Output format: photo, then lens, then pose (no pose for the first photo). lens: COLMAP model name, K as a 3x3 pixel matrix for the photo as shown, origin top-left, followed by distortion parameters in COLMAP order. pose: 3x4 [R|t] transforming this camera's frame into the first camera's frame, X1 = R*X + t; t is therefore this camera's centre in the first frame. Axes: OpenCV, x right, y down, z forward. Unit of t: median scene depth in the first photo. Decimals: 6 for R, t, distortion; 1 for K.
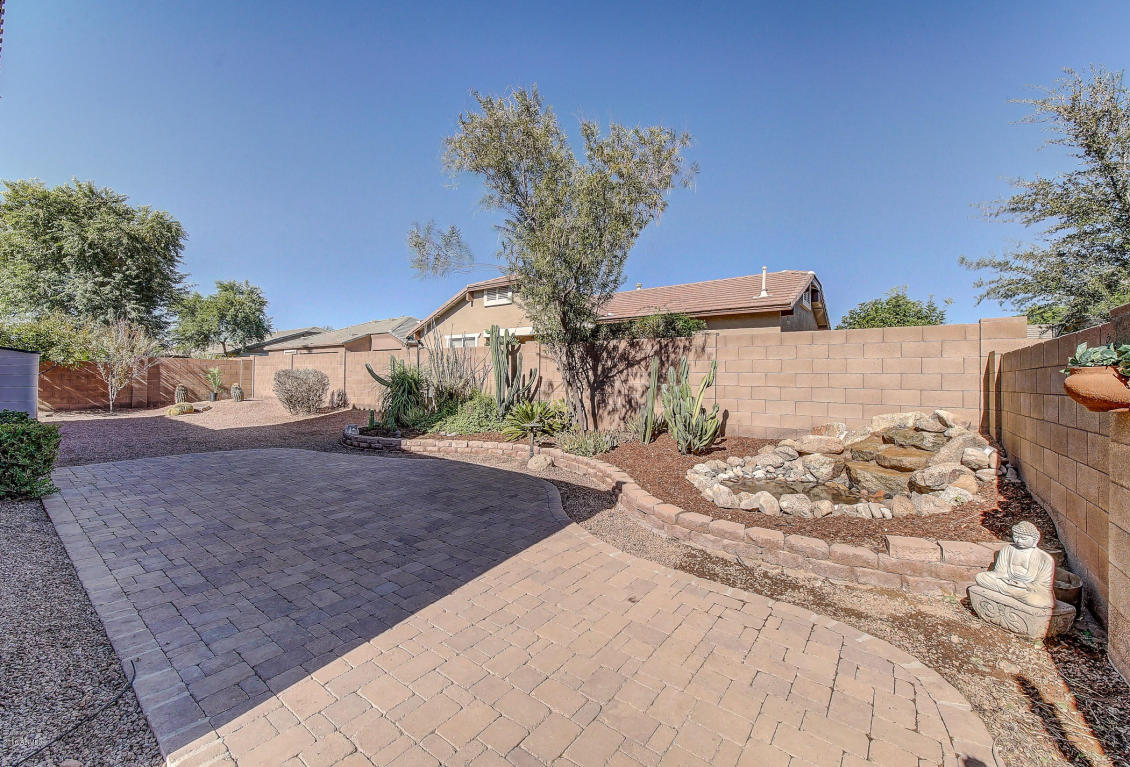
lens RADIAL K [[425.1, 0, 563.3], [0, 425.1, 375.5], [0, 0, 1]] dist [-0.001654, -0.000142]
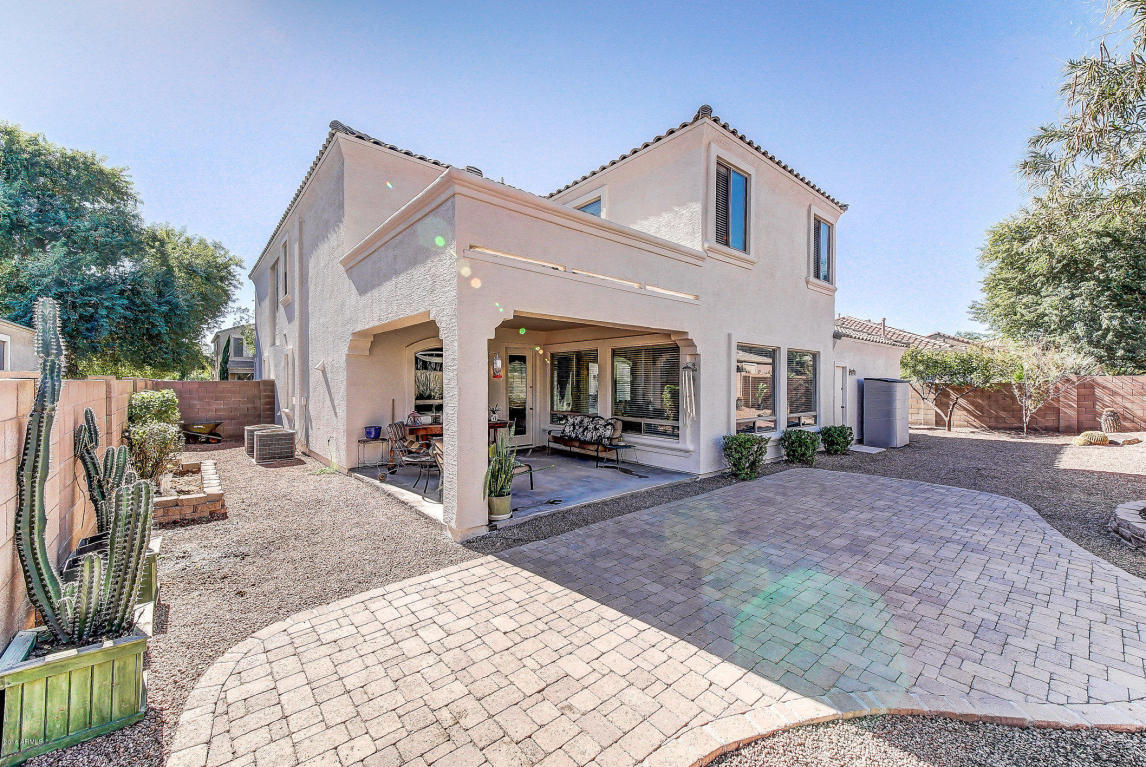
lens RADIAL K [[439.3, 0, 569.2], [0, 439.3, 384.0], [0, 0, 1]] dist [0.013909, -0.000302]
pose [[-0.226548, -0.019800, -0.973799, 0.184255], [0.008526, 0.999715, -0.022310, -0.016507], [0.973963, -0.013357, -0.226314, 0.219923]]
